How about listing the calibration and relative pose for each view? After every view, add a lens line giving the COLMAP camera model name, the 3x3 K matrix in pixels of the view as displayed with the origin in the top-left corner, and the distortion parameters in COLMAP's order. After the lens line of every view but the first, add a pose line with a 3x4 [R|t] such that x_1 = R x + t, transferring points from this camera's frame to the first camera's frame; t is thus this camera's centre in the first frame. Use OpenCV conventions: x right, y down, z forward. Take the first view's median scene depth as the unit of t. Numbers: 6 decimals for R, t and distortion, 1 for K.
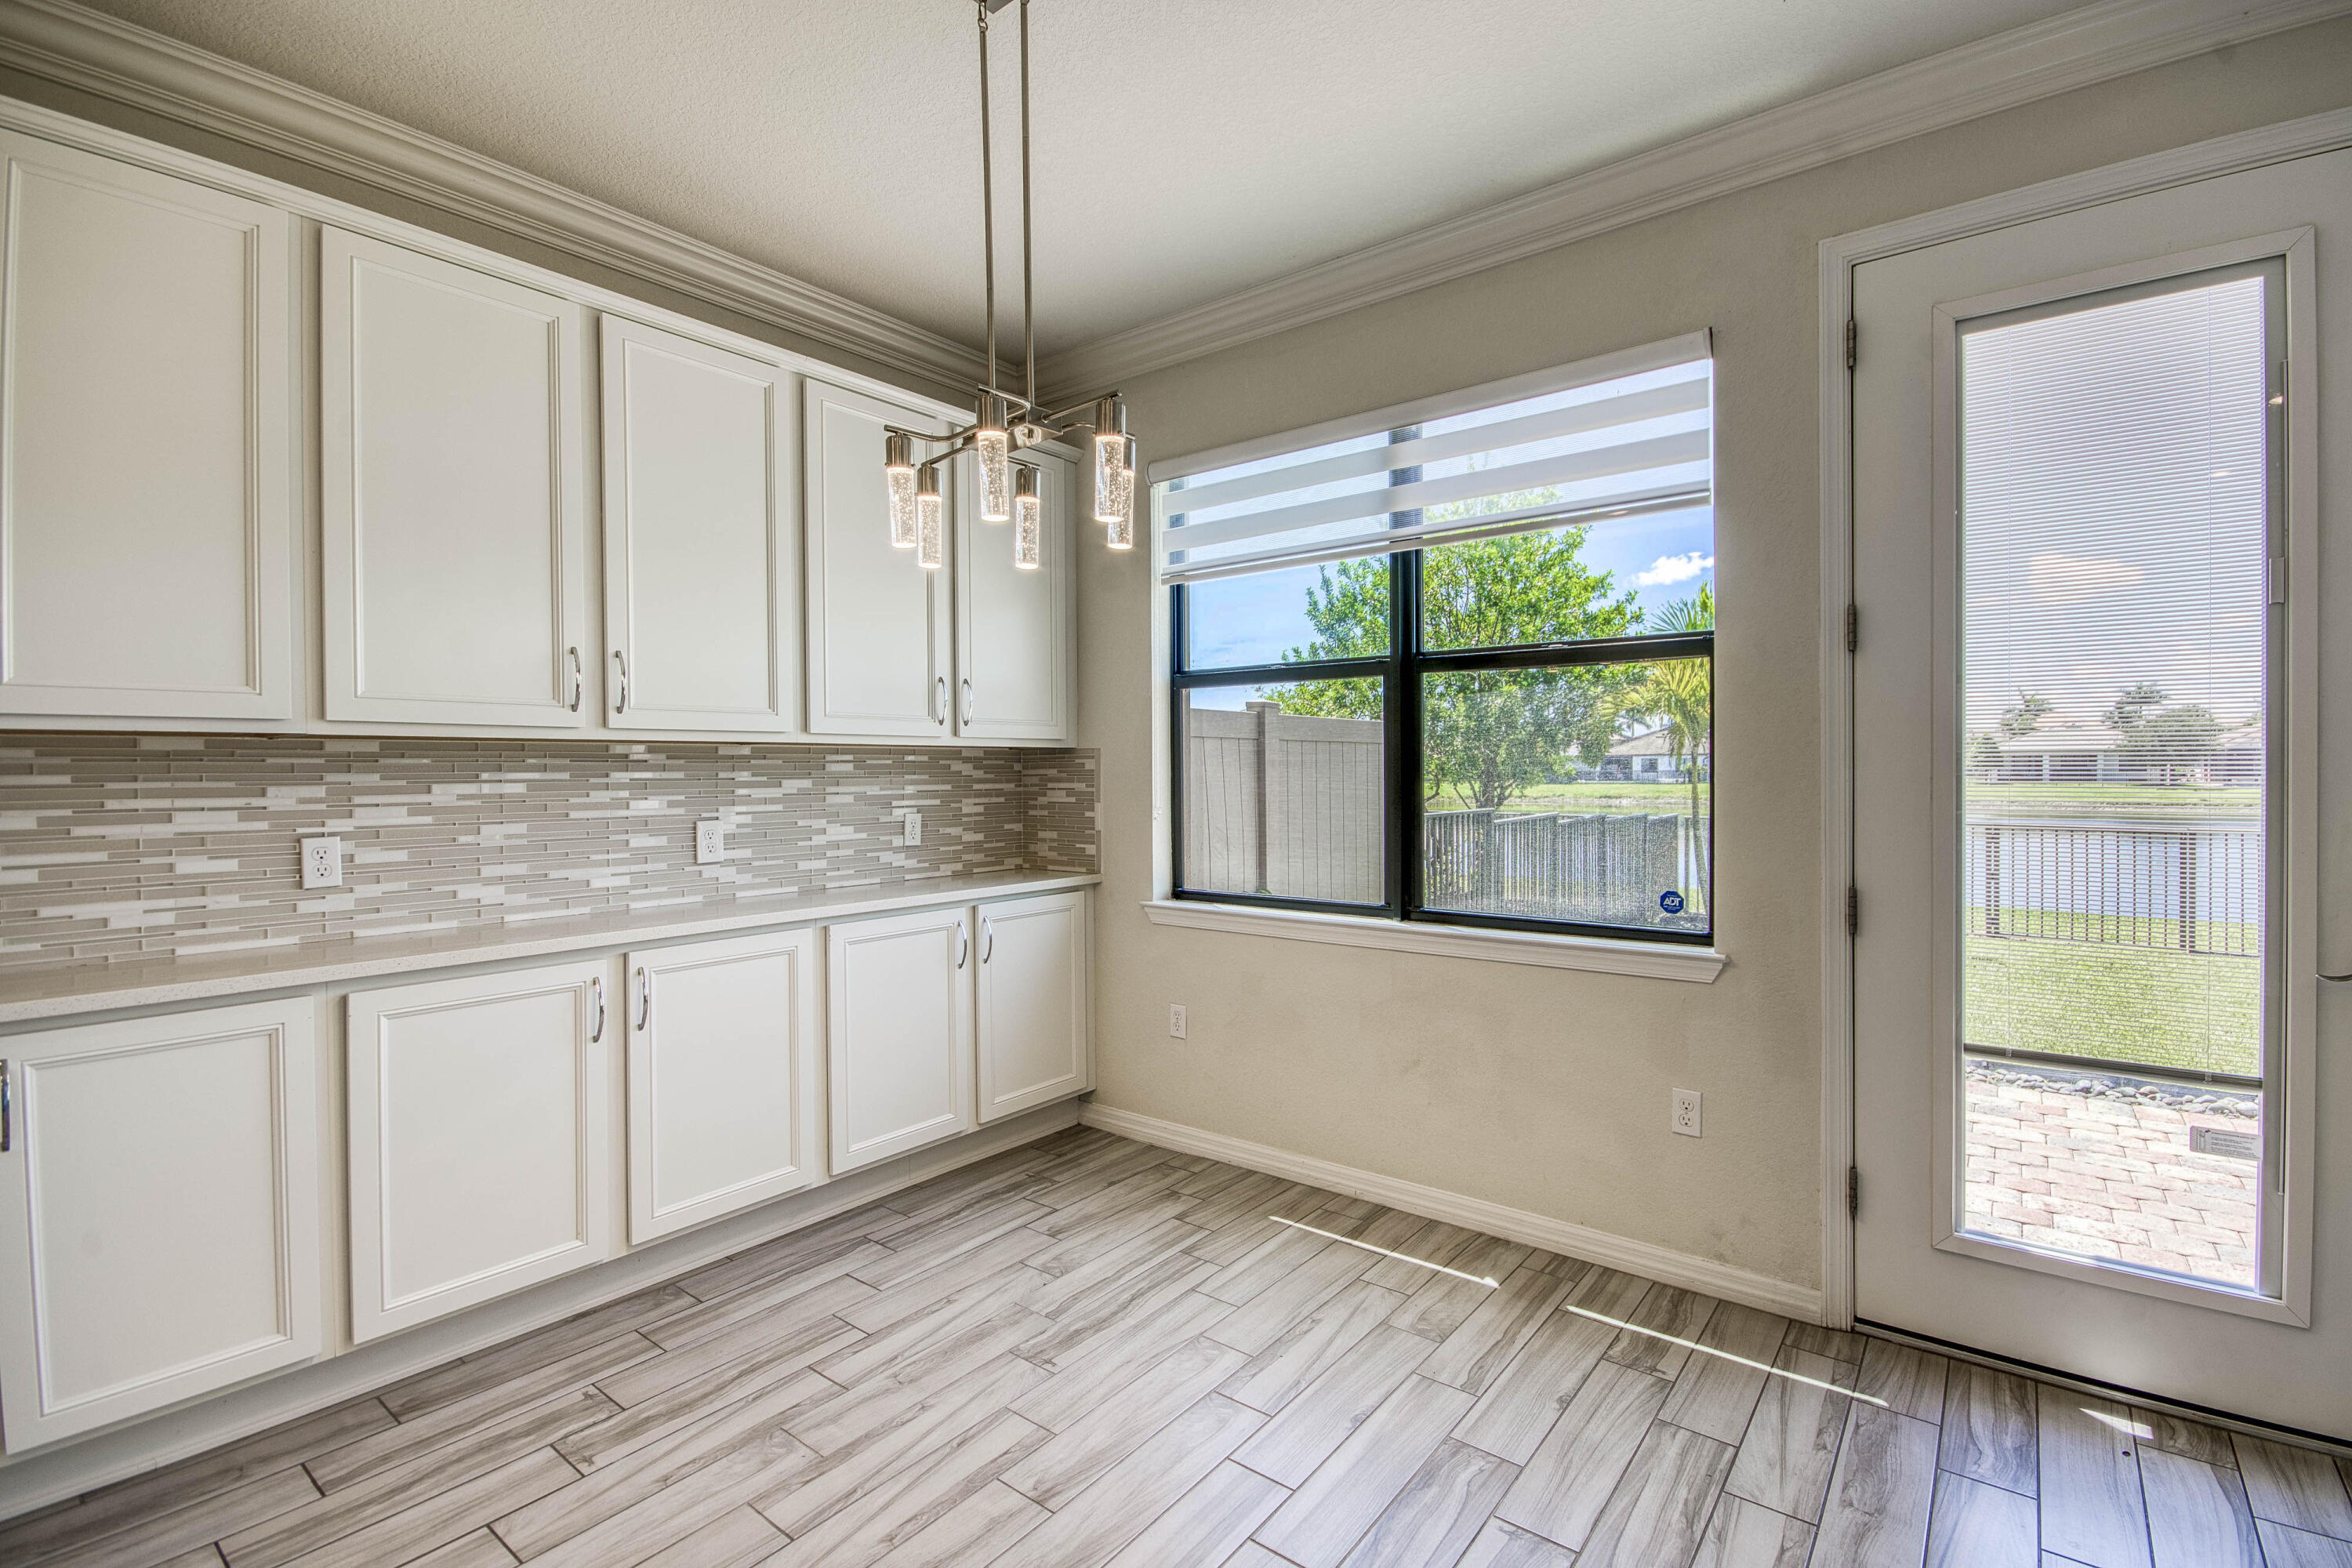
lens RADIAL K [[1046.6, 0, 1236.0], [0, 1046.6, 777.0], [0, 0, 1]] dist [0.008392, -0.009644]
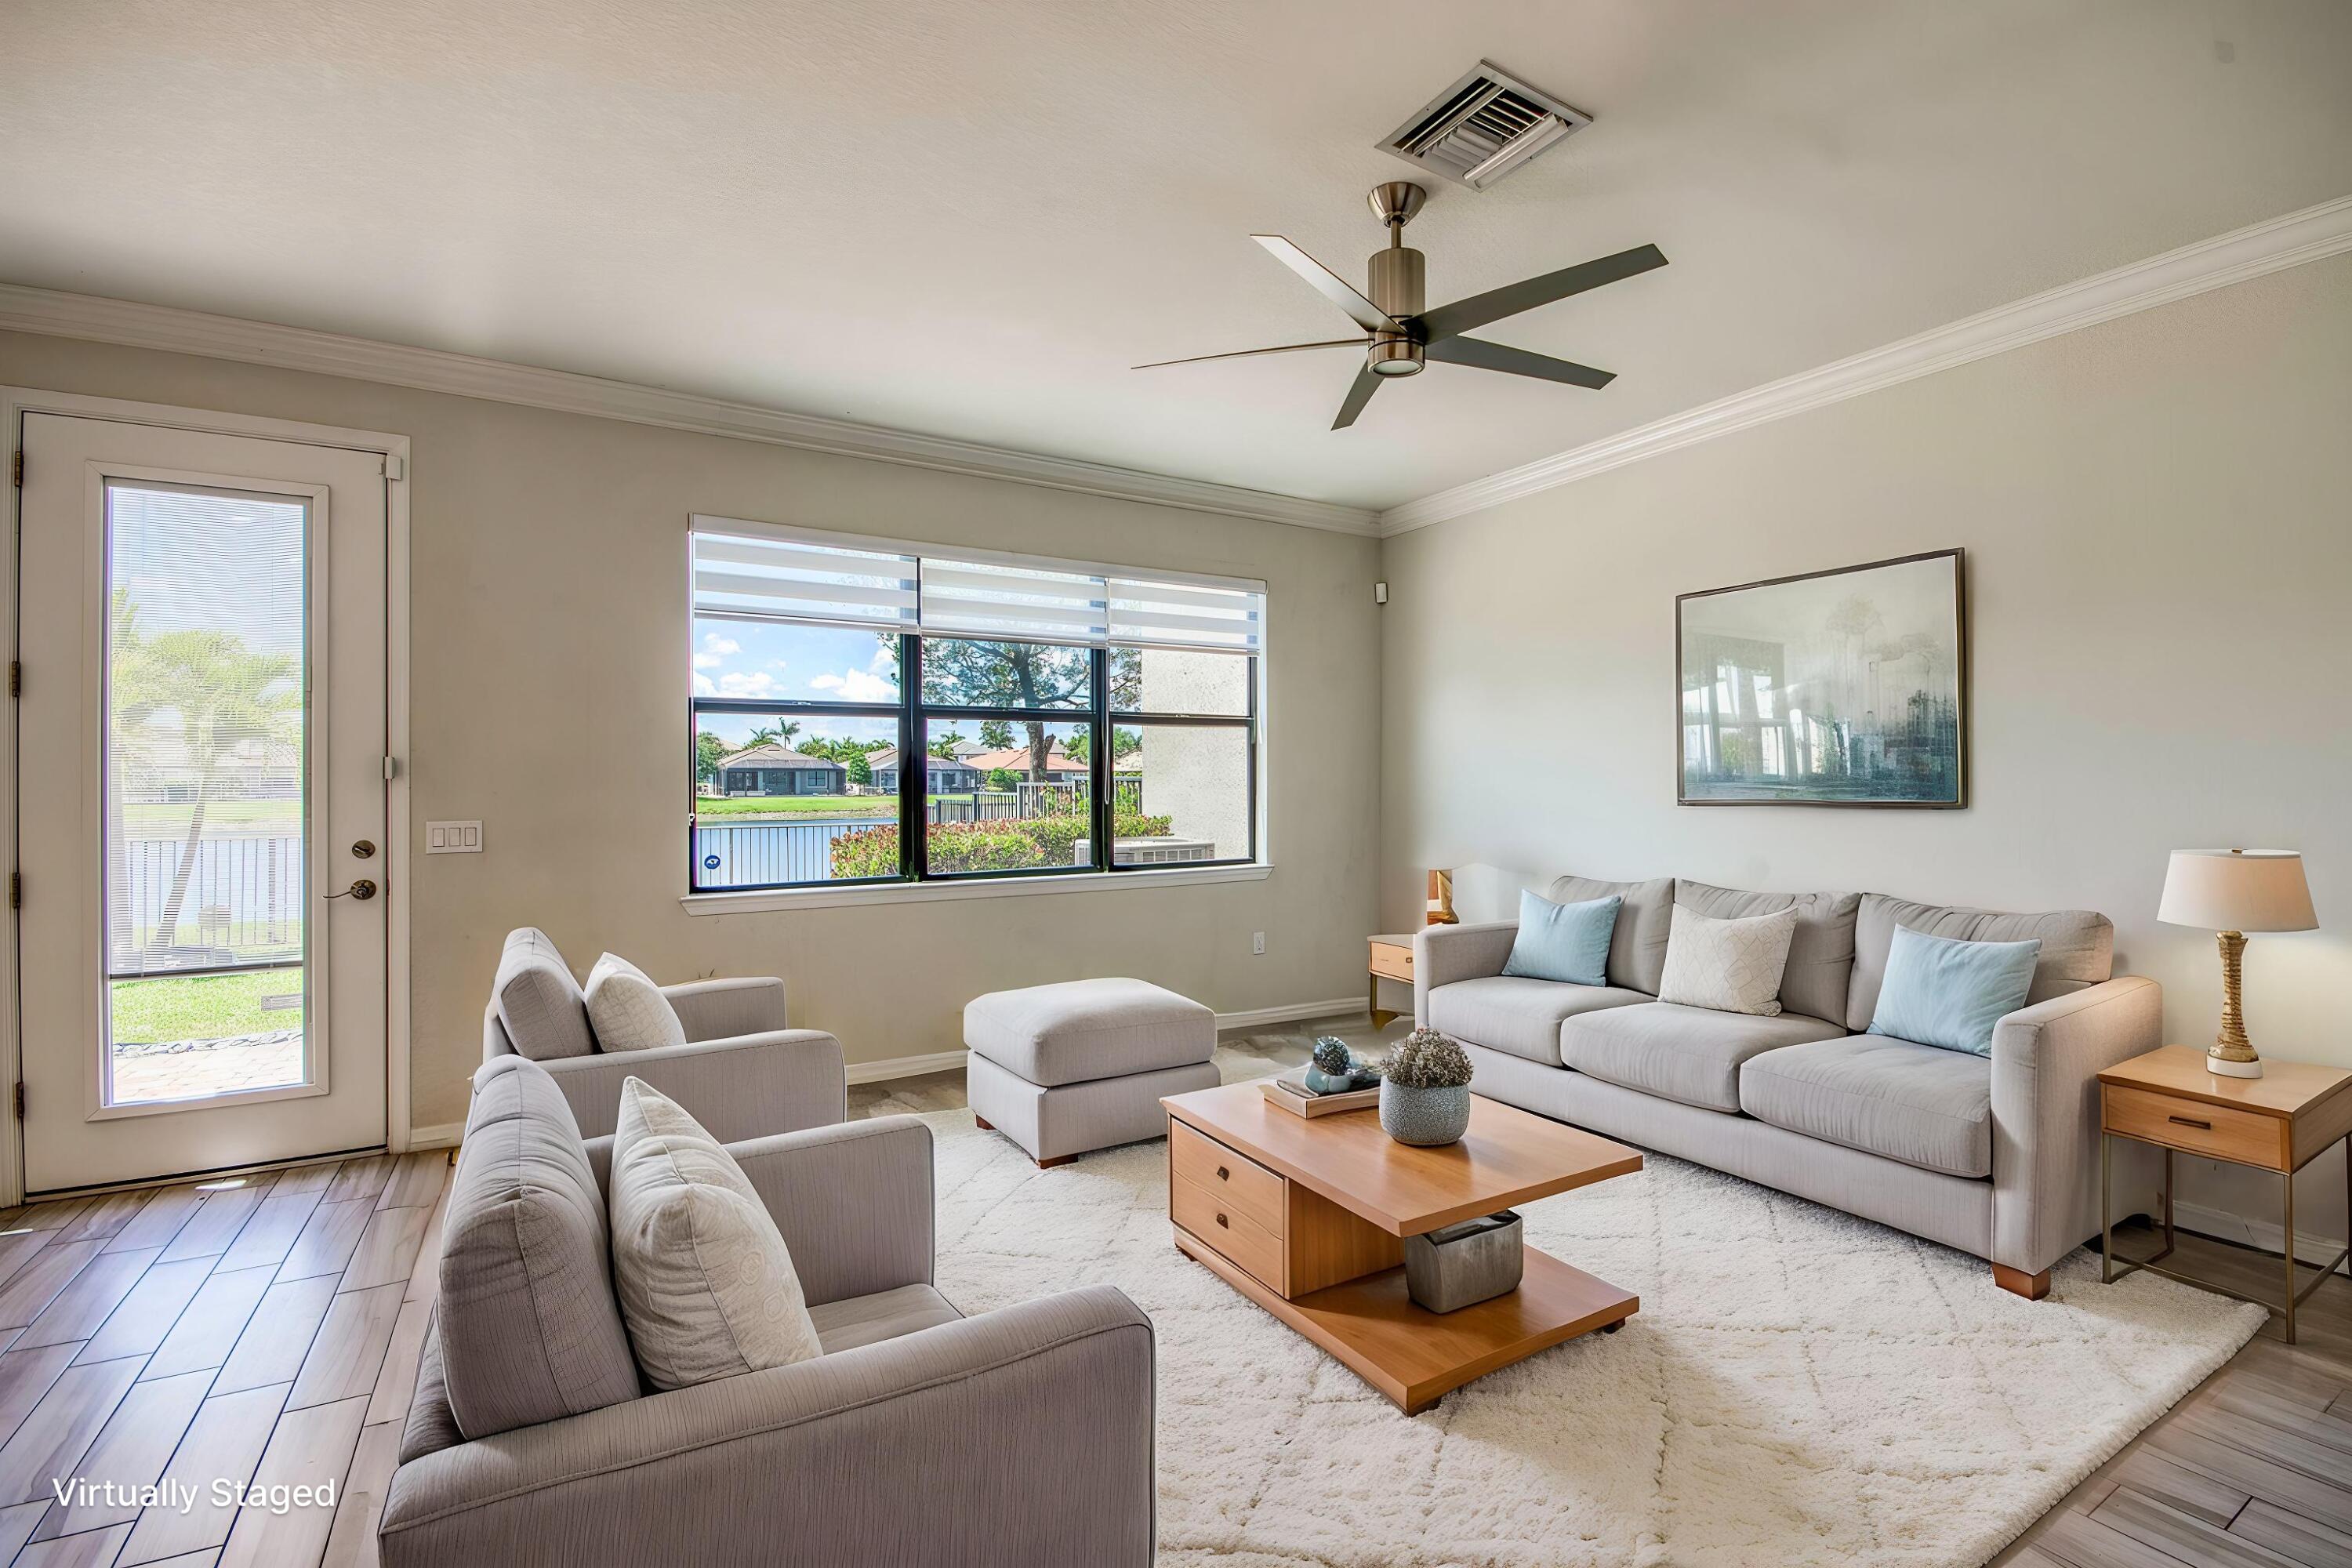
lens RADIAL K [[1038.5, 0, 1223.2], [0, 1038.5, 775.2], [0, 0, 1]] dist [0.001203, -0.008485]
pose [[0.368799, 0.007955, 0.929475, -0.046674], [0.007531, 0.999905, -0.011546, 0.006398], [-0.929479, 0.011258, 0.368704, -0.774061]]
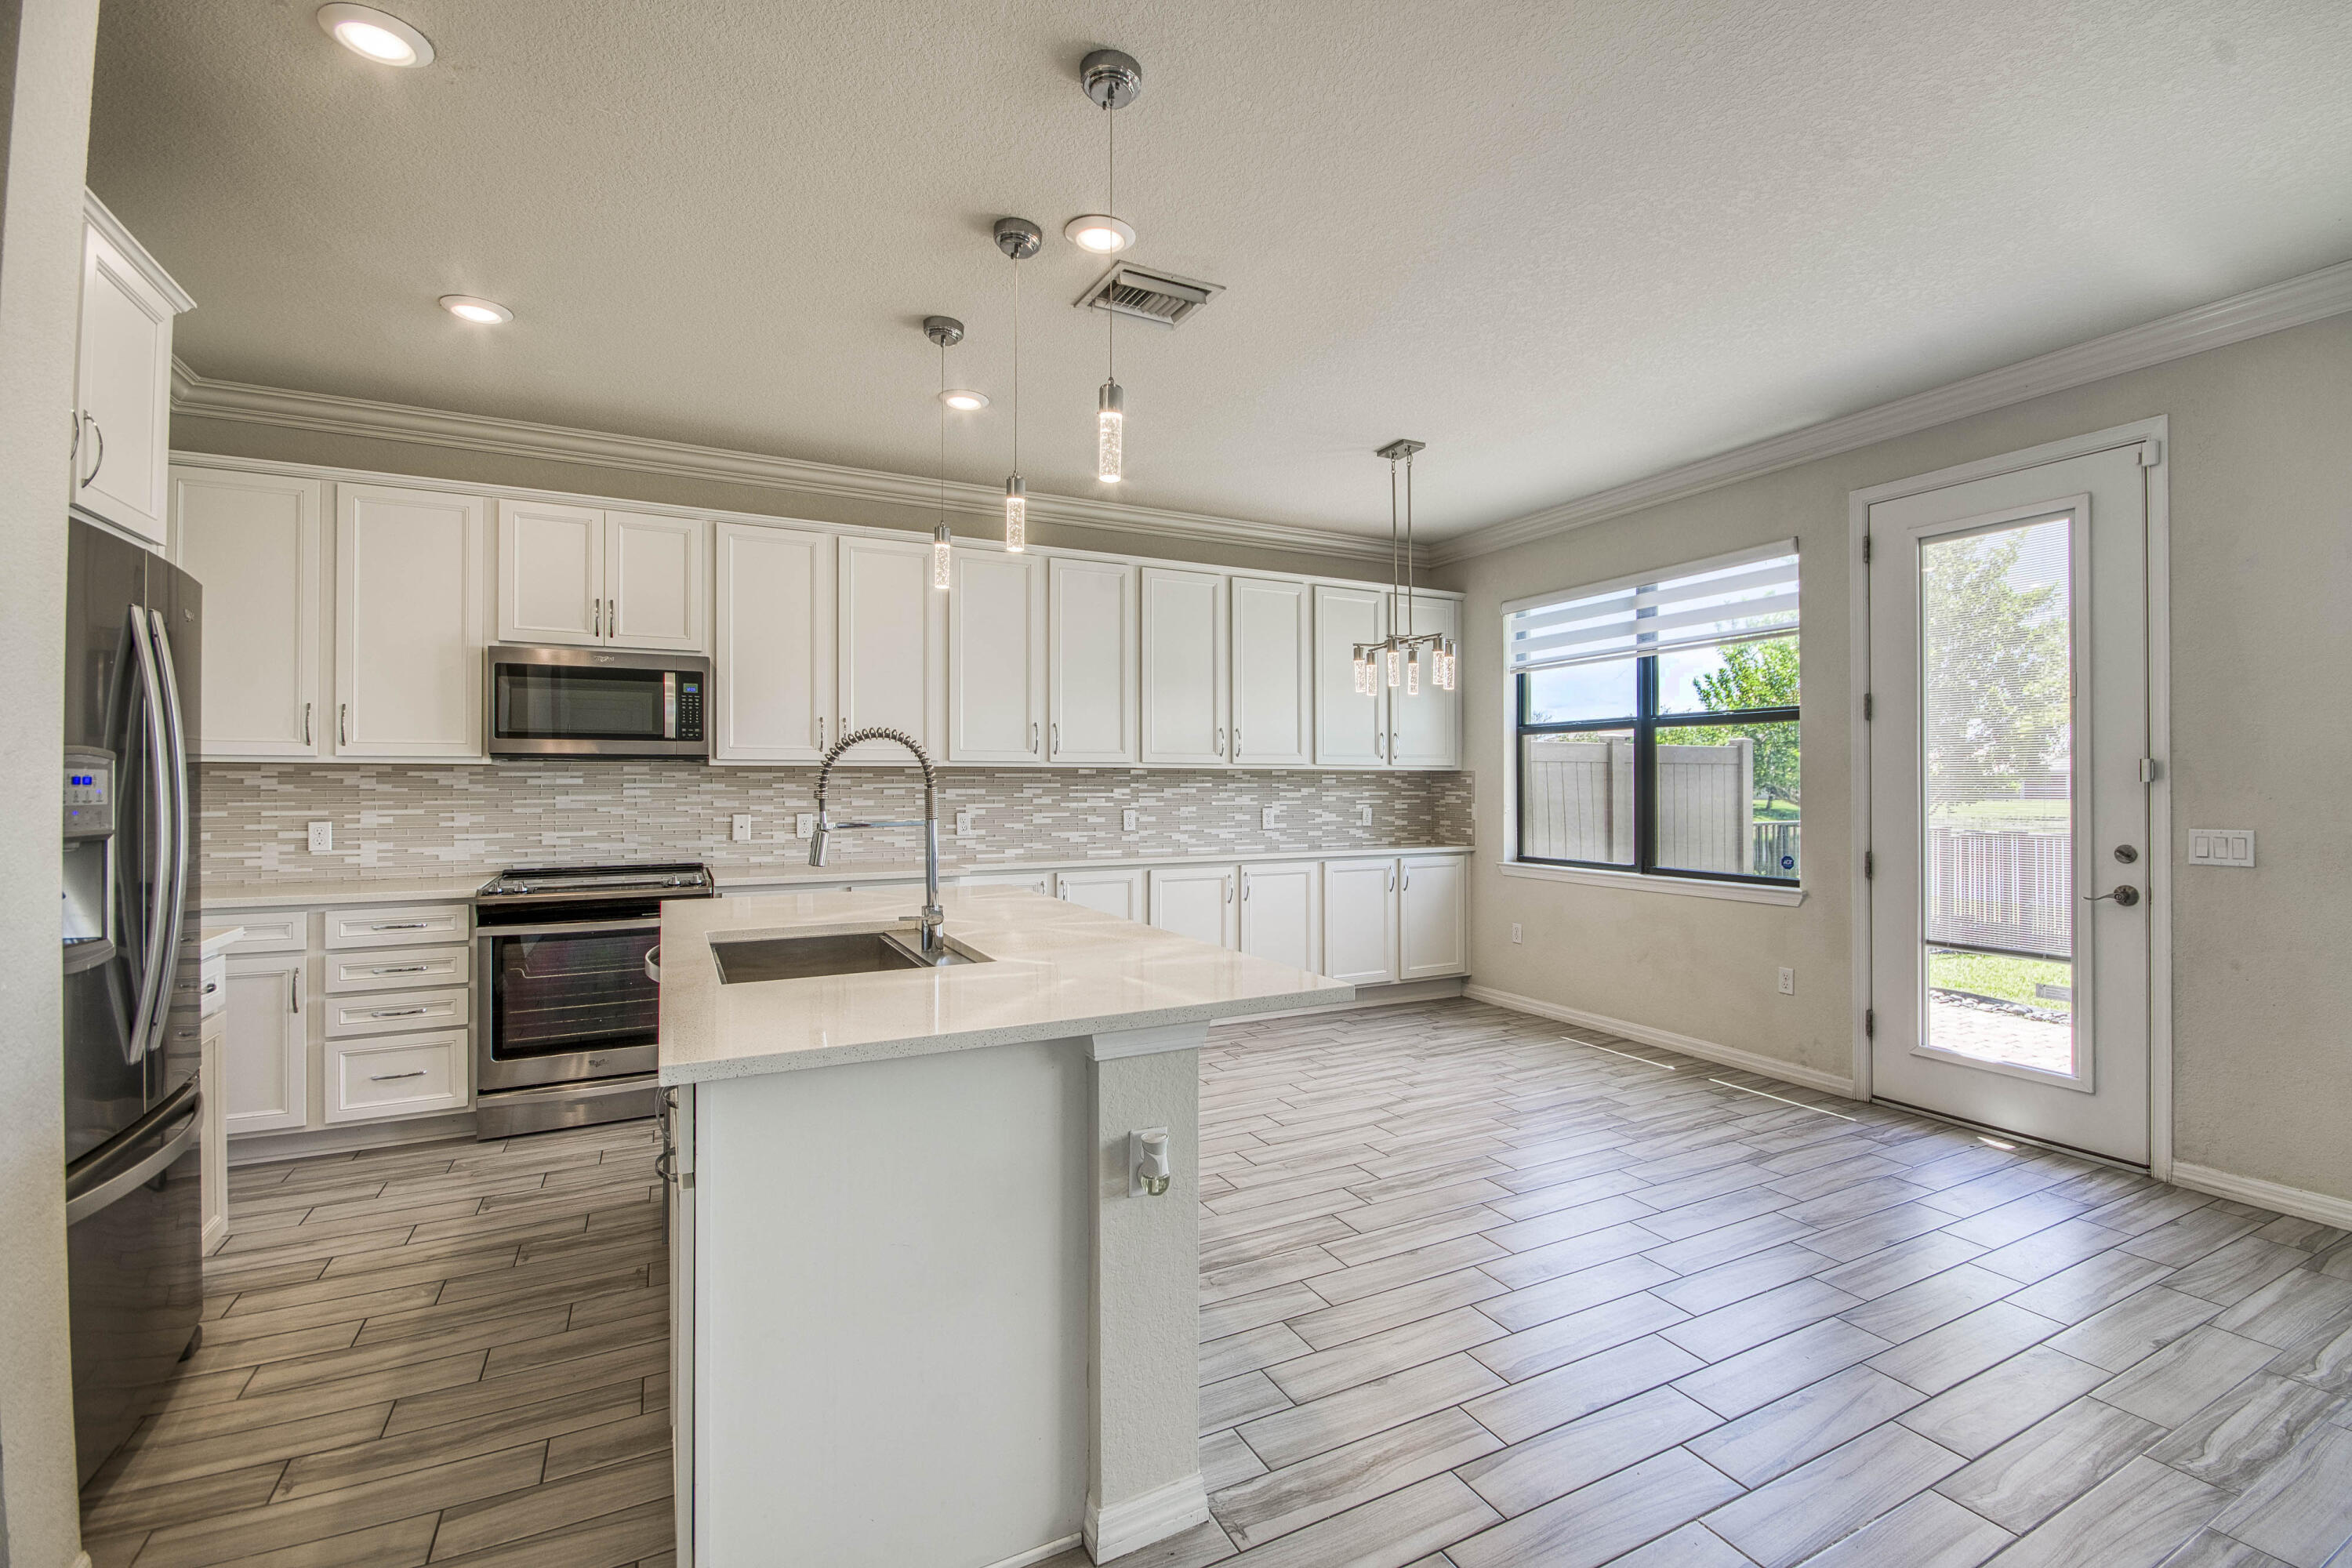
lens RADIAL K [[1046.6, 0, 1238.0], [0, 1046.6, 779.4], [0, 0, 1]] dist [0.008392, -0.009644]
pose [[0.907931, 0.003801, -0.419102, 0.305437], [-0.008038, 0.999933, -0.008344, 0.004401], [0.419042, 0.010945, 0.907901, -0.907495]]
